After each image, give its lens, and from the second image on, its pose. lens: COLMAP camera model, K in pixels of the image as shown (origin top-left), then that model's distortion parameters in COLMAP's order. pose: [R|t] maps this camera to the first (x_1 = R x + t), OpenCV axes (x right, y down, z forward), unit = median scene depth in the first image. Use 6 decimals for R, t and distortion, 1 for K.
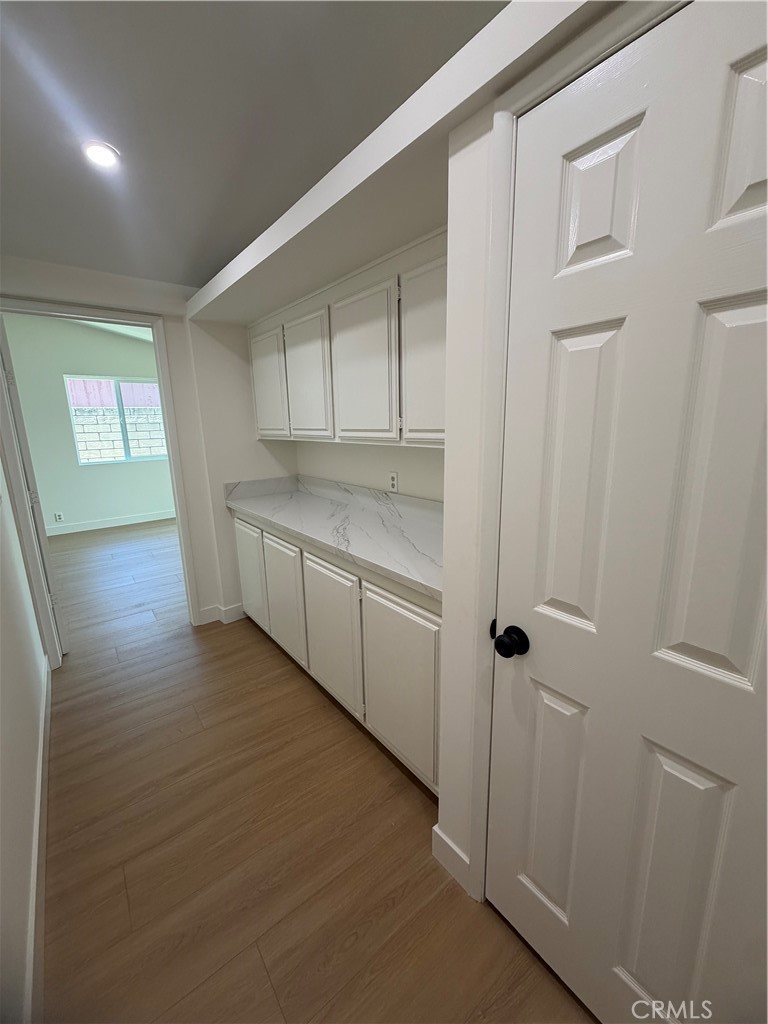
lens RADIAL K [[407.6, 0, 382.6], [0, 407.6, 508.2], [0, 0, 1]] dist [0.001281, -0.000799]
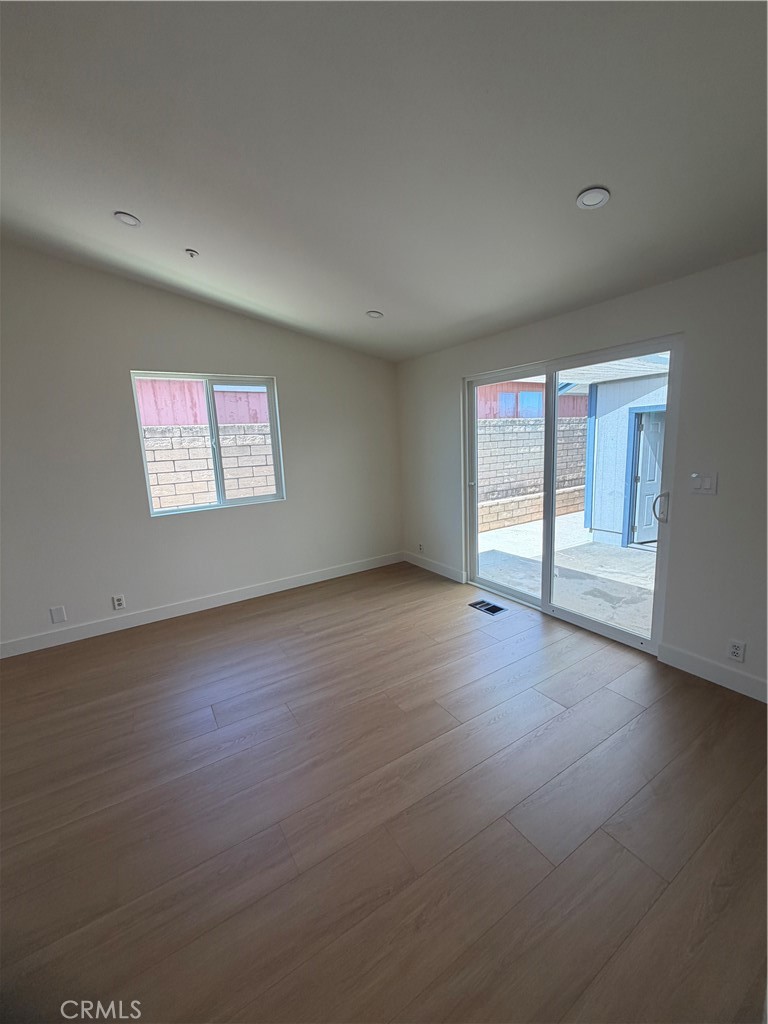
lens RADIAL K [[407.6, 0, 384.6], [0, 407.6, 508.9], [0, 0, 1]] dist [0.001281, -0.000799]
pose [[0.995033, -0.008741, -0.099164, -0.289017], [0.004681, 0.999144, -0.041099, -0.077394], [0.099438, 0.040430, 0.994222, 0.366587]]
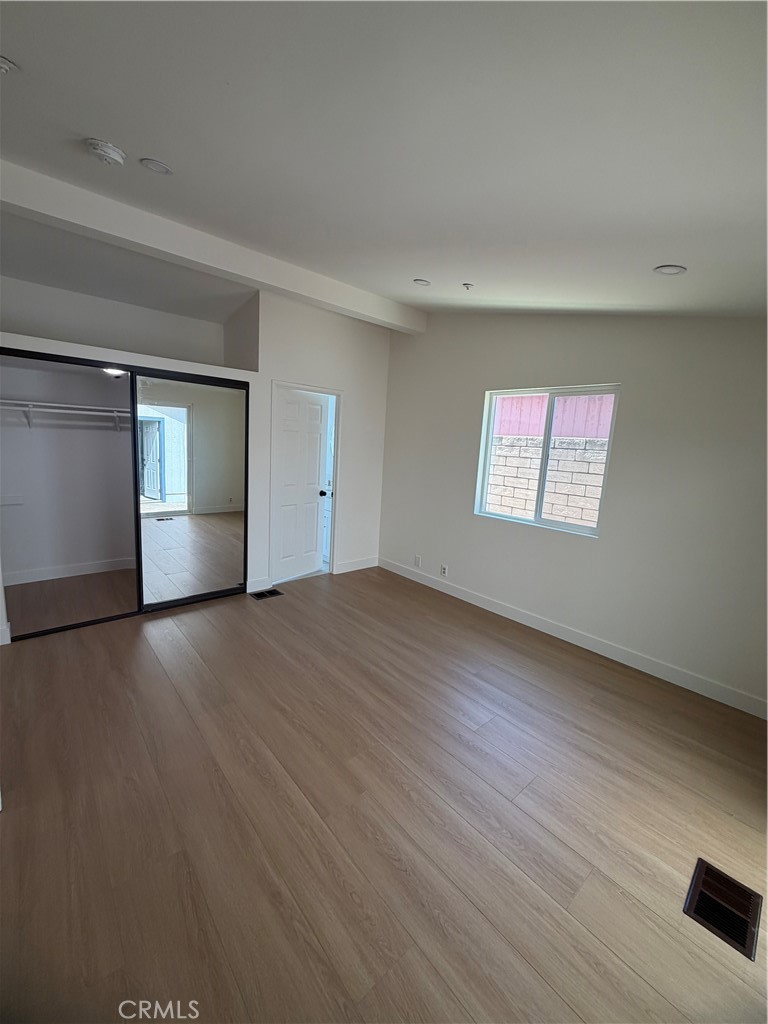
lens RADIAL K [[407.6, 0, 384.5], [0, 407.6, 508.5], [0, 0, 1]] dist [0.001281, -0.000799]
pose [[0.053397, 0.180410, -0.982141, -0.035087], [-0.265582, 0.950686, 0.160193, -0.162824], [0.962608, 0.252285, 0.098677, 0.668465]]
